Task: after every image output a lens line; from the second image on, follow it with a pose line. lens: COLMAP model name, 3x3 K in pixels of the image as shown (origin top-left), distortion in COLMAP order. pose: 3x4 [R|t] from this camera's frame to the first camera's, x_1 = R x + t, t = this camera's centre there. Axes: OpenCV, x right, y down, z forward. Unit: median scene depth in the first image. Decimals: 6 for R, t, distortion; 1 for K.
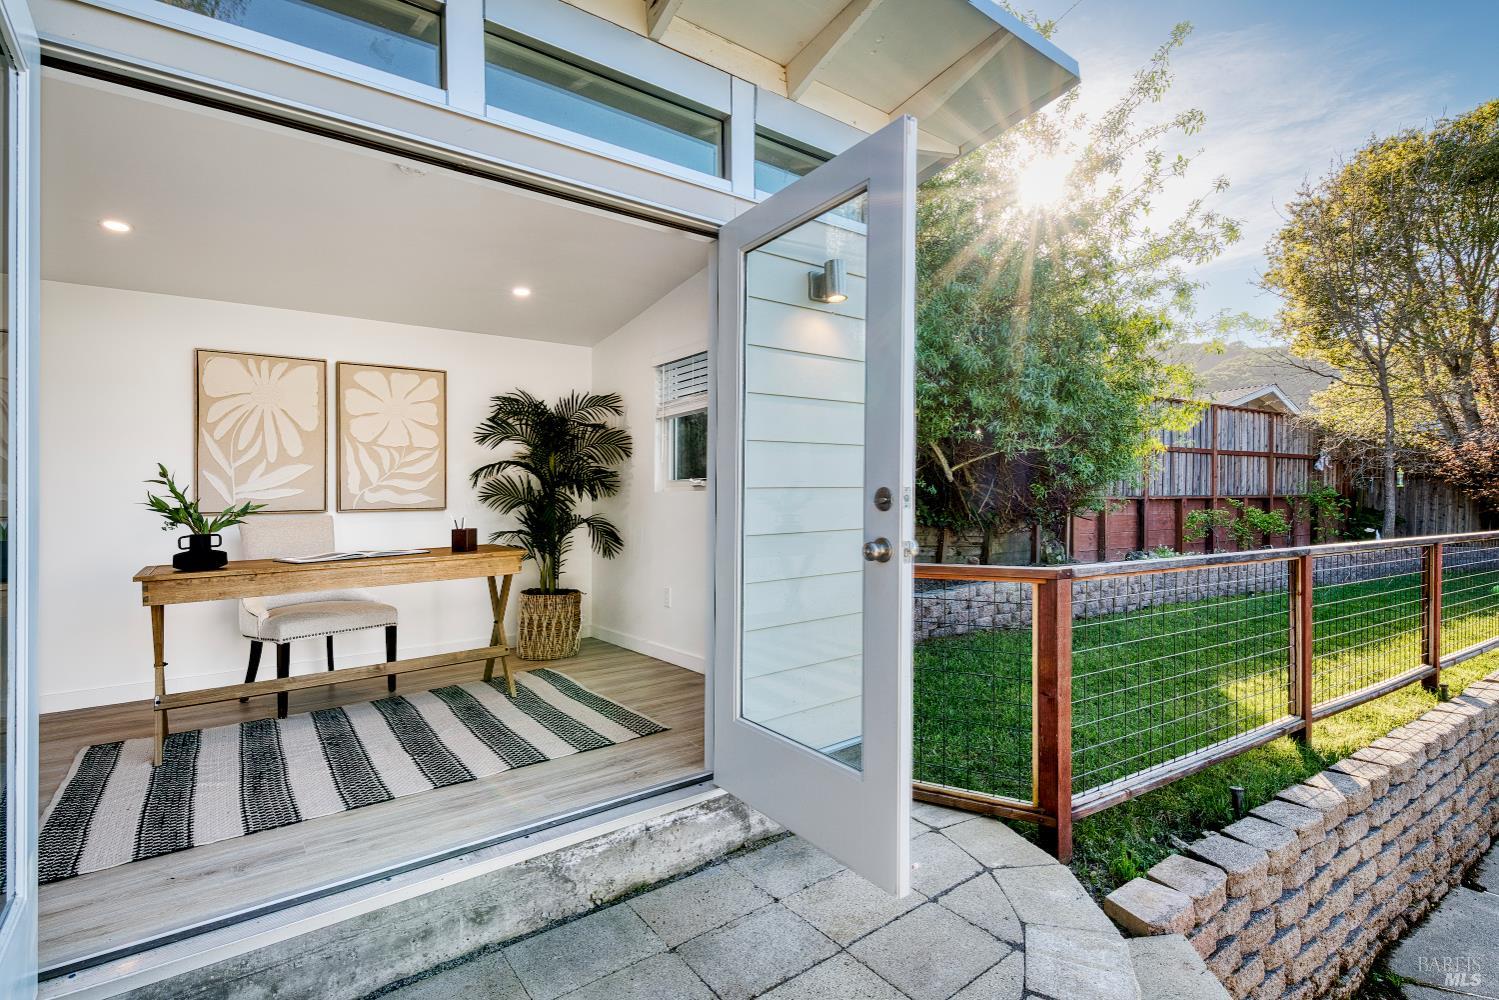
lens RADIAL K [[700.1, 0, 746.3], [0, 700.1, 490.7], [0, 0, 1]] dist [-0.010407, 0.000436]
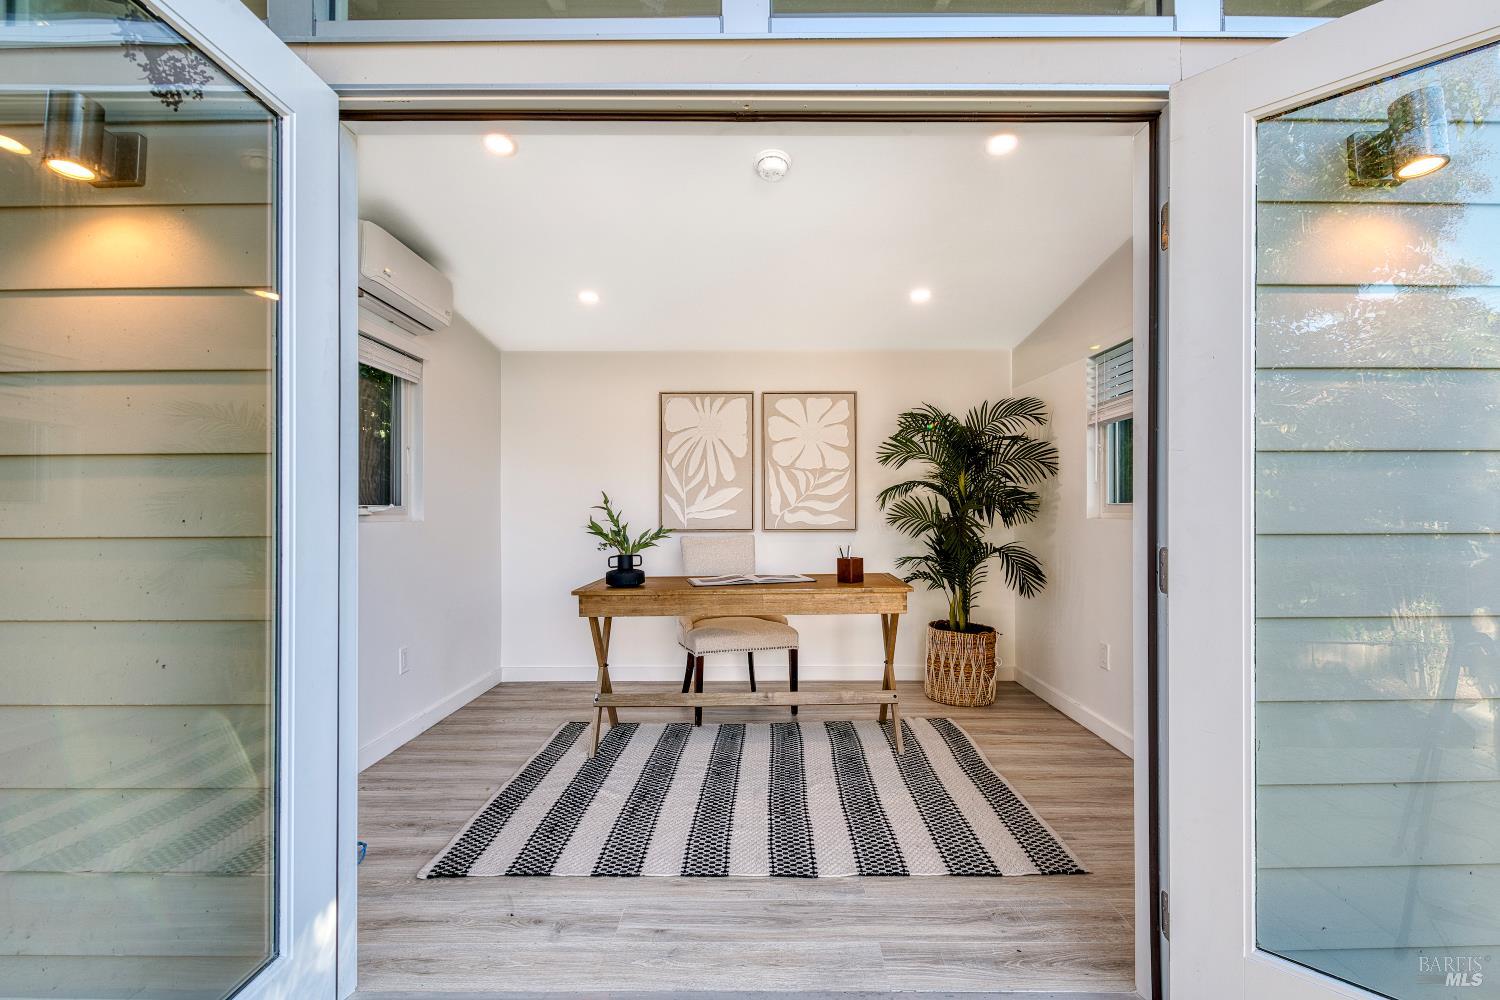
lens RADIAL K [[657.6, 0, 756.3], [0, 657.6, 487.5], [0, 0, 1]] dist [0.000502, -0.002134]
pose [[0.803828, -0.011277, -0.594755, 0.011051], [-0.002171, 0.999758, -0.021891, -0.015669], [0.594858, 0.018887, 0.803609, 0.184615]]
